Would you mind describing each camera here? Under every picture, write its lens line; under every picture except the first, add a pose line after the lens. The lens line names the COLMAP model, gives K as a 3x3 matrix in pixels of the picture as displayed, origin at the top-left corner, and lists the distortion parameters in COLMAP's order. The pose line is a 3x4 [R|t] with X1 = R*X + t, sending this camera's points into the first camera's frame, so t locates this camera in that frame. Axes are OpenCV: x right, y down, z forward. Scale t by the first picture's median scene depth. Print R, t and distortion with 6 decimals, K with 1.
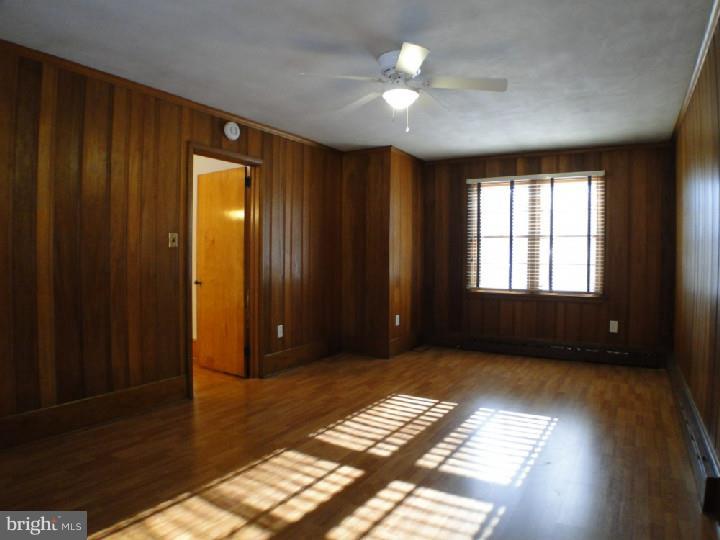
lens RADIAL K [[487.8, 0, 352.2], [0, 487.8, 268.0], [0, 0, 1]] dist [-0.071036, -0.001175]
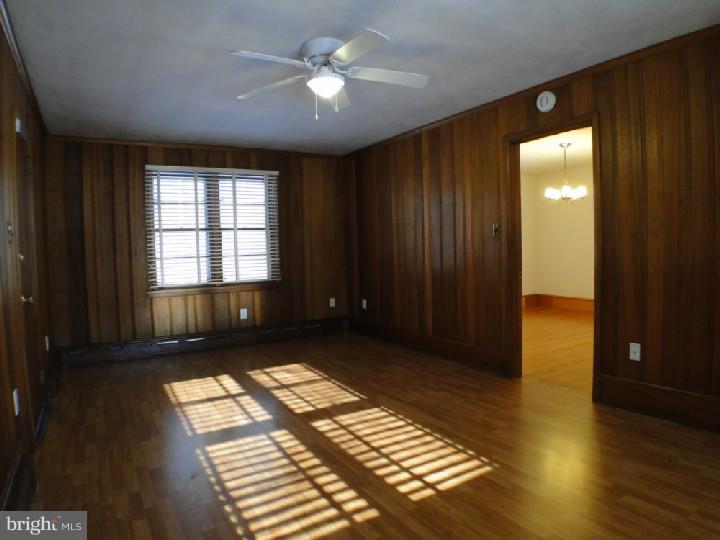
lens RADIAL K [[456.3, 0, 364.1], [0, 456.3, 270.2], [0, 0, 1]] dist [-0.105031, 0.001322]
pose [[-0.459225, 0.046231, -0.887116, 0.874949], [0.005016, 0.998764, 0.049453, -0.022277], [0.888306, 0.018260, -0.458889, 1.479553]]
